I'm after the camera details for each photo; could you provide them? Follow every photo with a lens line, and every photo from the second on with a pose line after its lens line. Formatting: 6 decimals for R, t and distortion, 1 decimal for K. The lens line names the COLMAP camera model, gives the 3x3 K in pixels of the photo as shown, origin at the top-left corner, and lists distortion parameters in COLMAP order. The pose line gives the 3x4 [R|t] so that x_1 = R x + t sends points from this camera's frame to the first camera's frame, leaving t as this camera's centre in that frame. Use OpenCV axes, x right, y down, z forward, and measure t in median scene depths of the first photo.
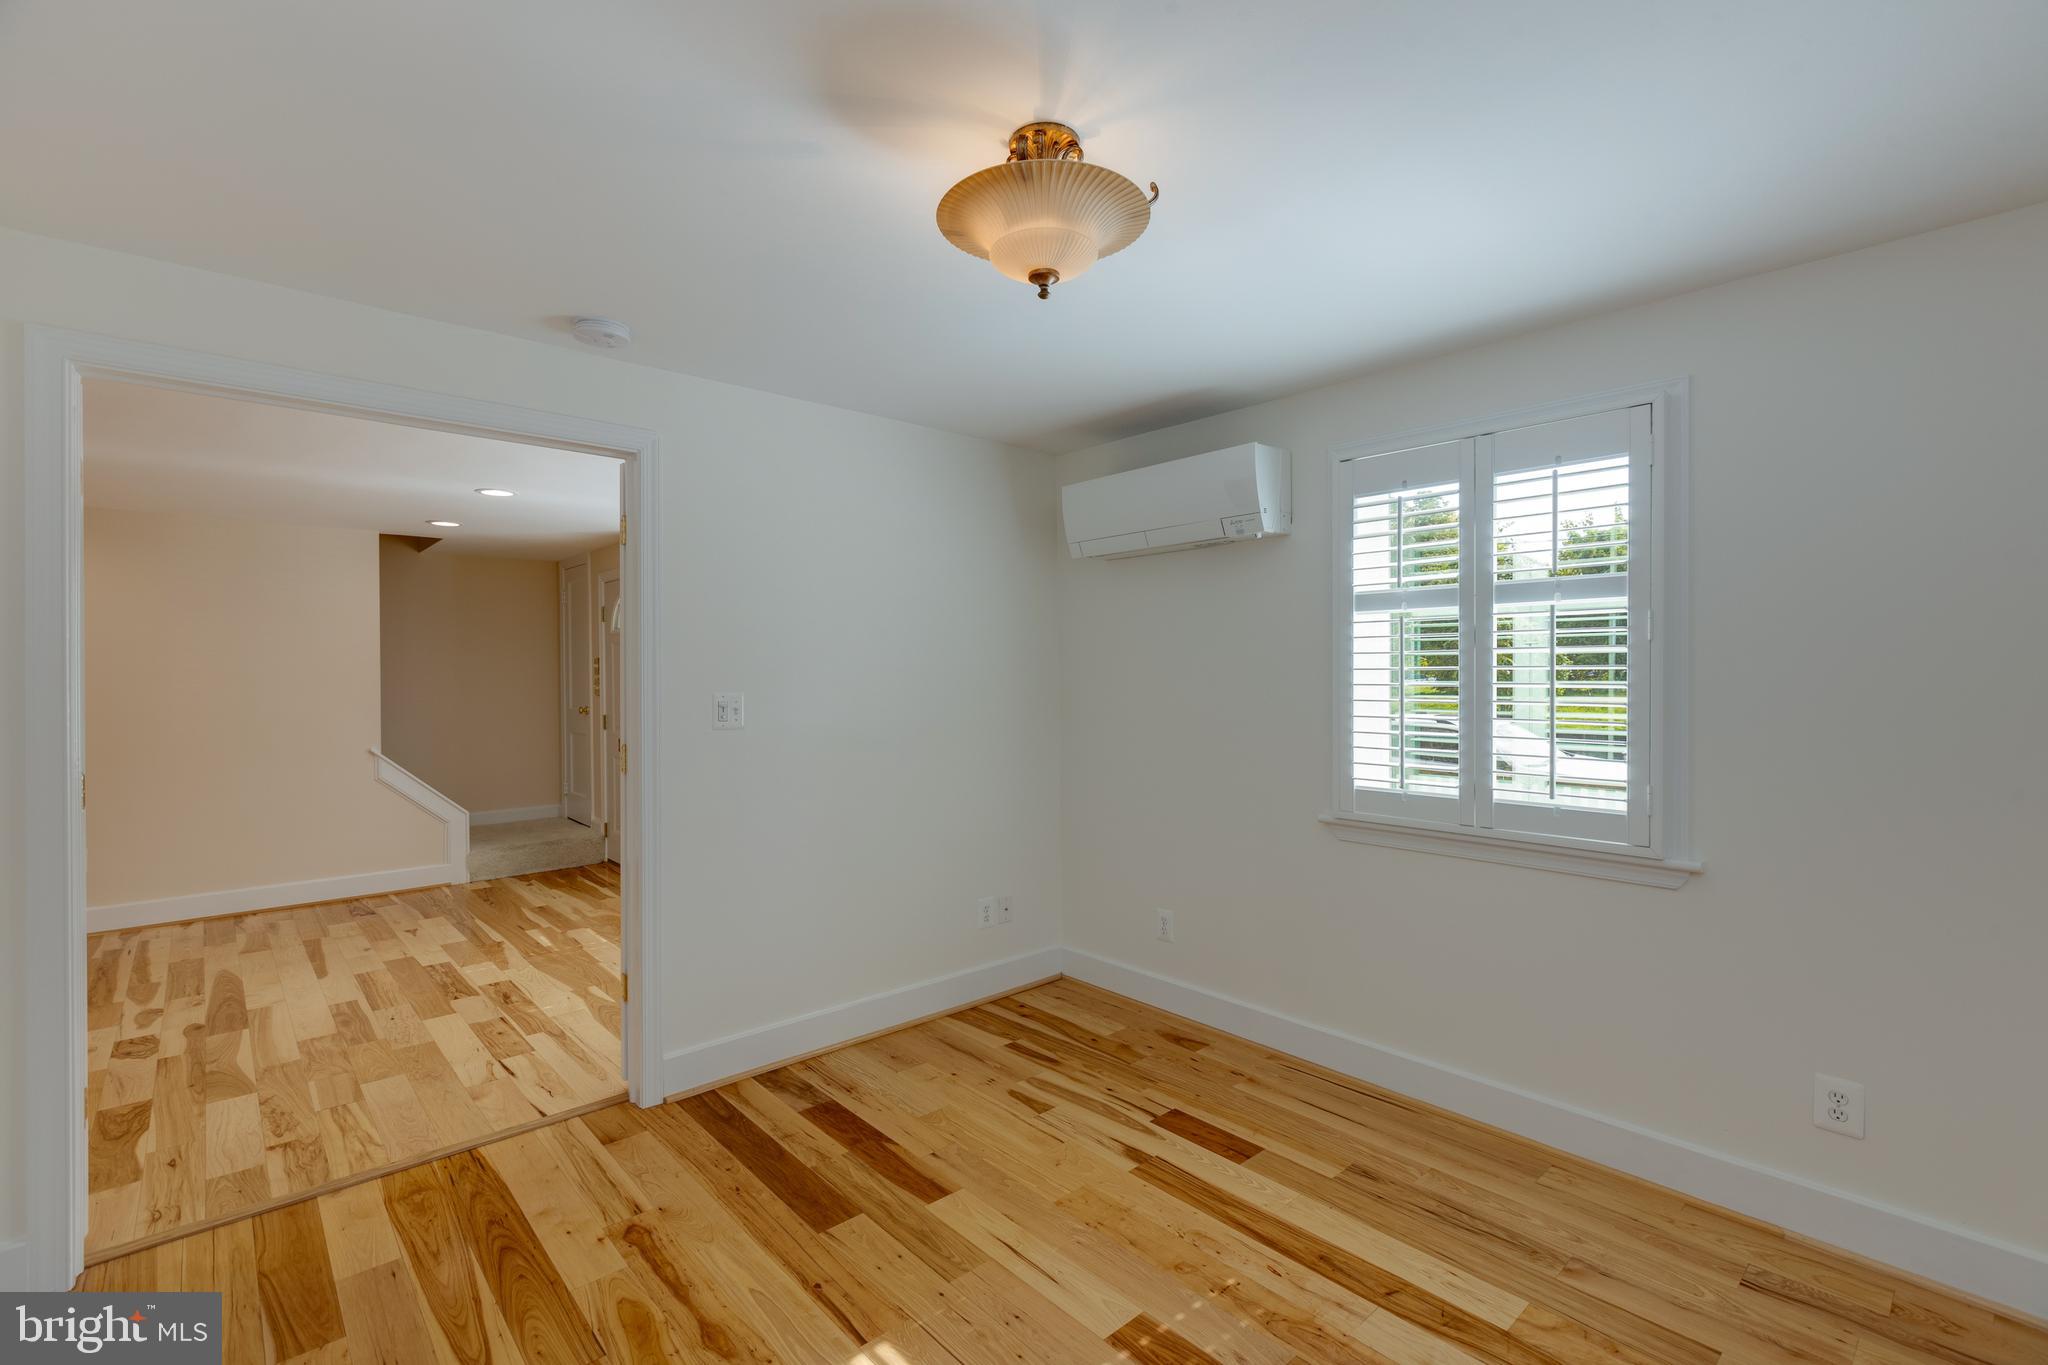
lens RADIAL K [[909.3, 0, 1025.5], [0, 909.3, 678.9], [0, 0, 1]] dist [0.004703, -0.001168]
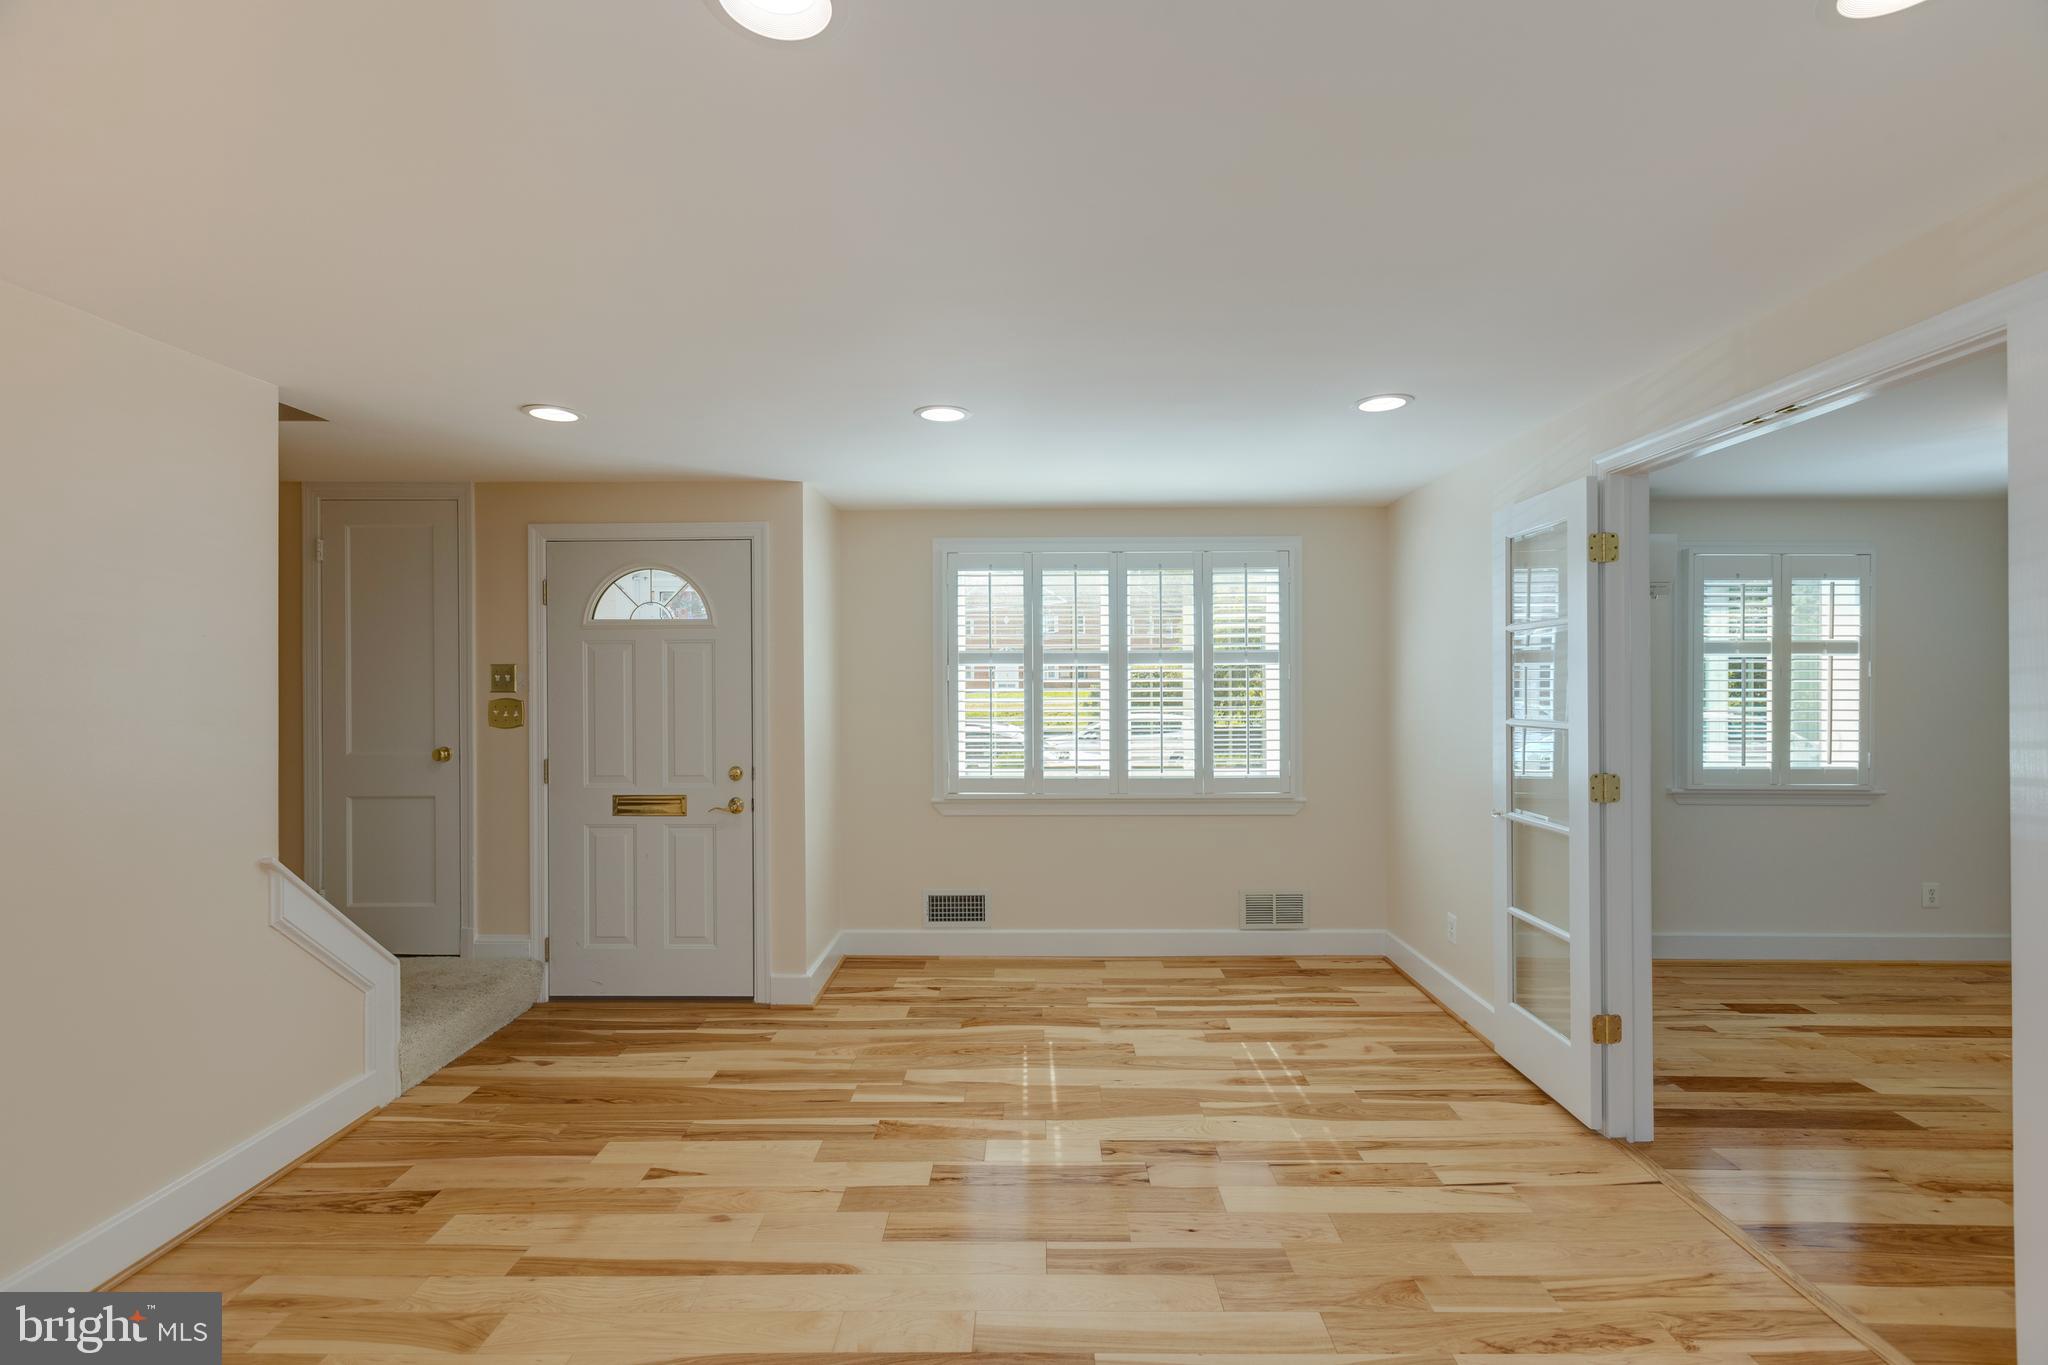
lens RADIAL K [[909.3, 0, 1029.2], [0, 909.3, 680.7], [0, 0, 1]] dist [0.004703, -0.001168]
pose [[0.678132, 0.006667, 0.734910, -1.586262], [0.000884, 0.999951, -0.009887, -0.014557], [-0.734940, 0.007354, 0.678092, 0.815889]]
